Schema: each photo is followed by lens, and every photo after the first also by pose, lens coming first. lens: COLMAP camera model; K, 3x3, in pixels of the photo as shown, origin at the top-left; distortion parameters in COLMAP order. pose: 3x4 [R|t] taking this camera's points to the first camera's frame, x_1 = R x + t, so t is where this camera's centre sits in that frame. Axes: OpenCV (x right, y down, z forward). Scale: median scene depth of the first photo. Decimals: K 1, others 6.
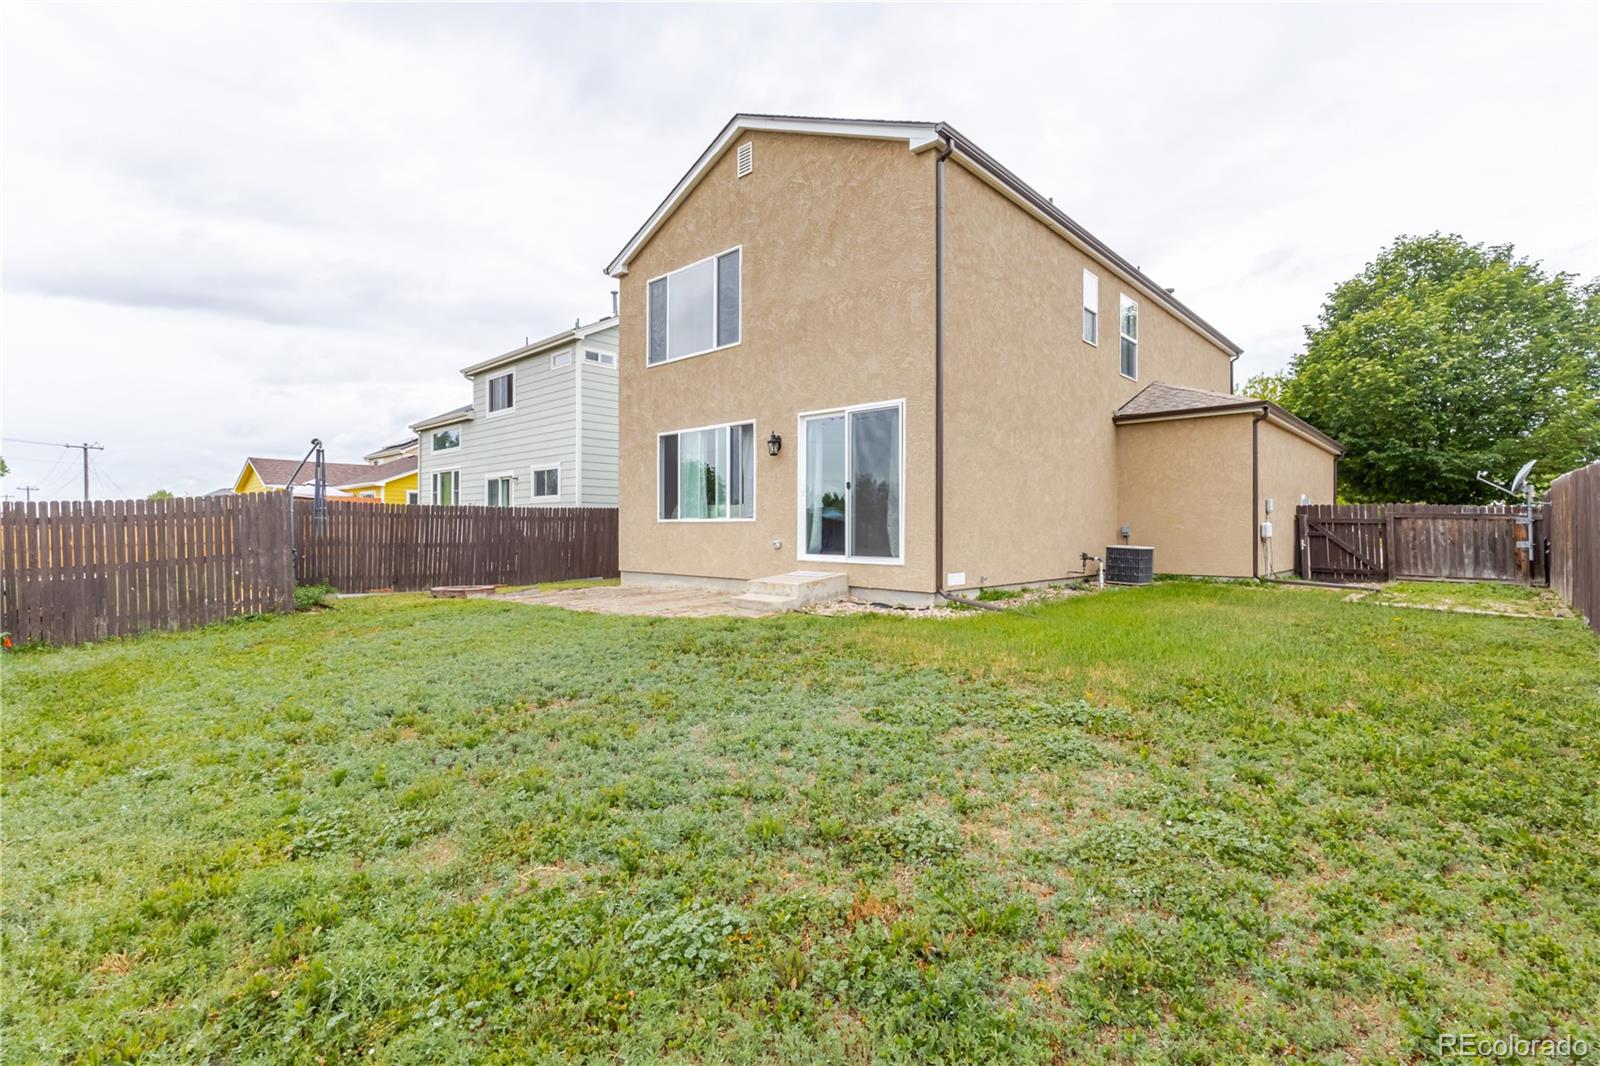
lens RADIAL K [[735.7, 0, 801.4], [0, 735.7, 533.1], [0, 0, 1]] dist [0.001480, 0.000964]
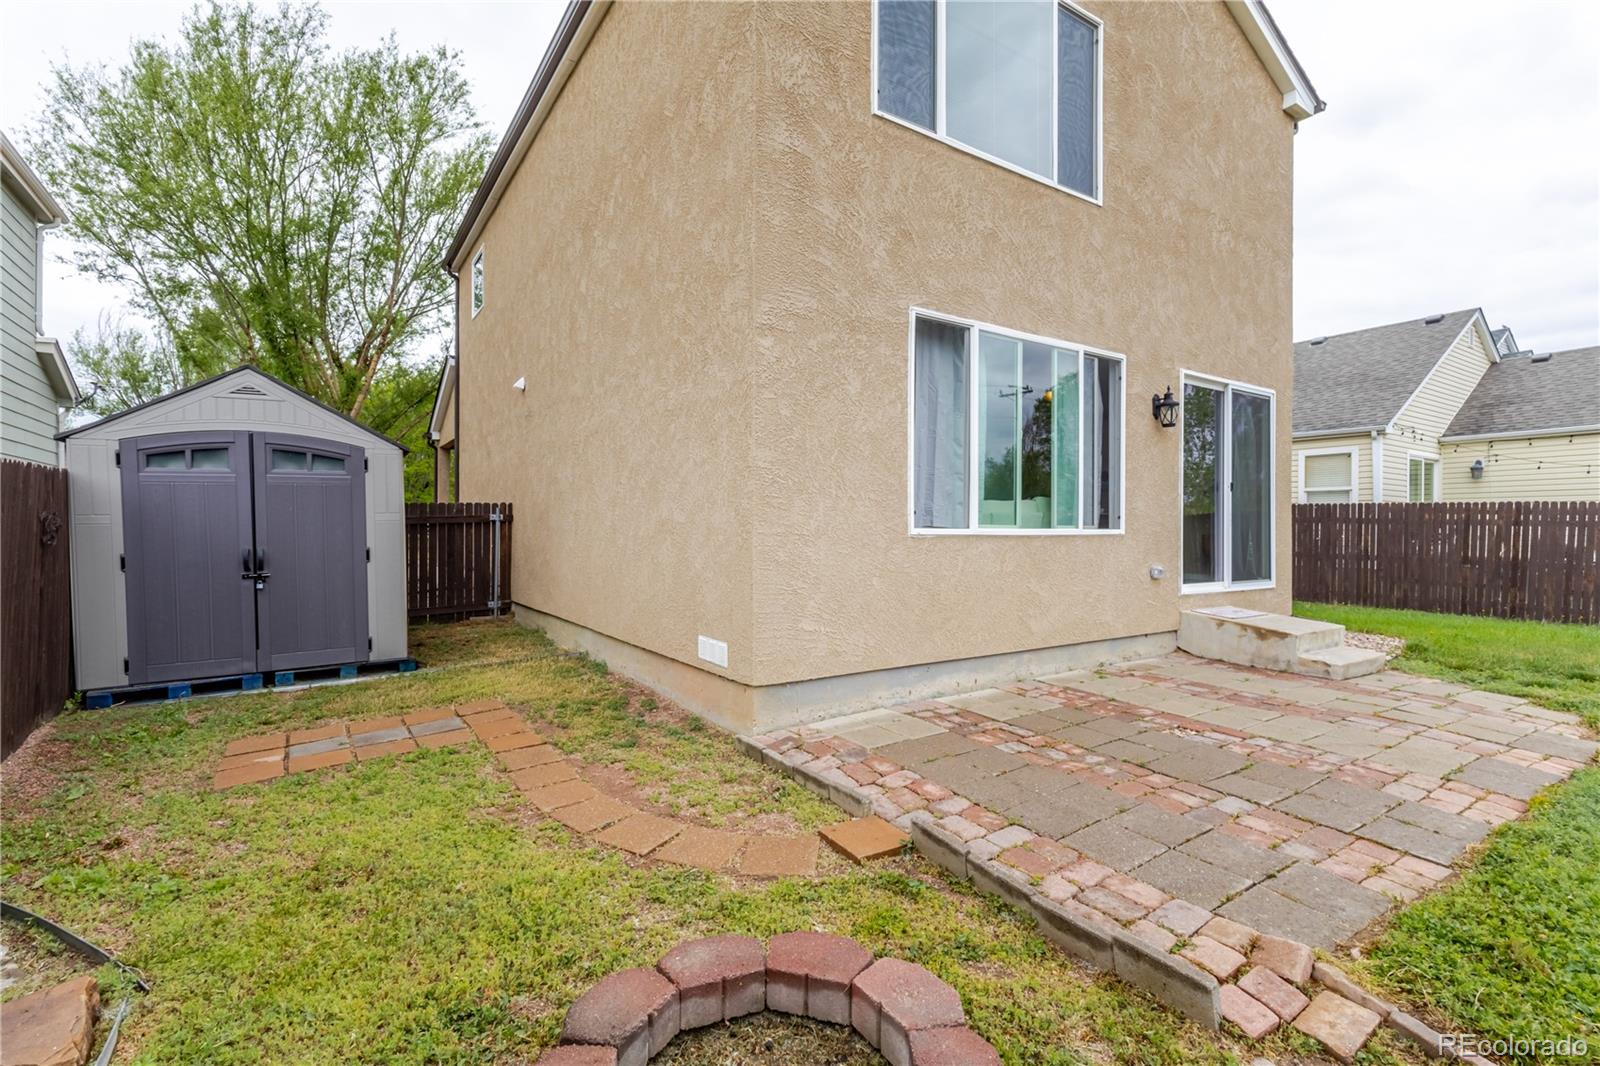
lens RADIAL K [[735.7, 0, 801.4], [0, 735.7, 533.1], [0, 0, 1]] dist [0.001480, 0.000964]
pose [[0.233912, -0.003764, 0.972250, -0.636924], [0.004136, 0.999987, 0.002876, -0.018528], [-0.972249, 0.003349, 0.233925, 1.049488]]
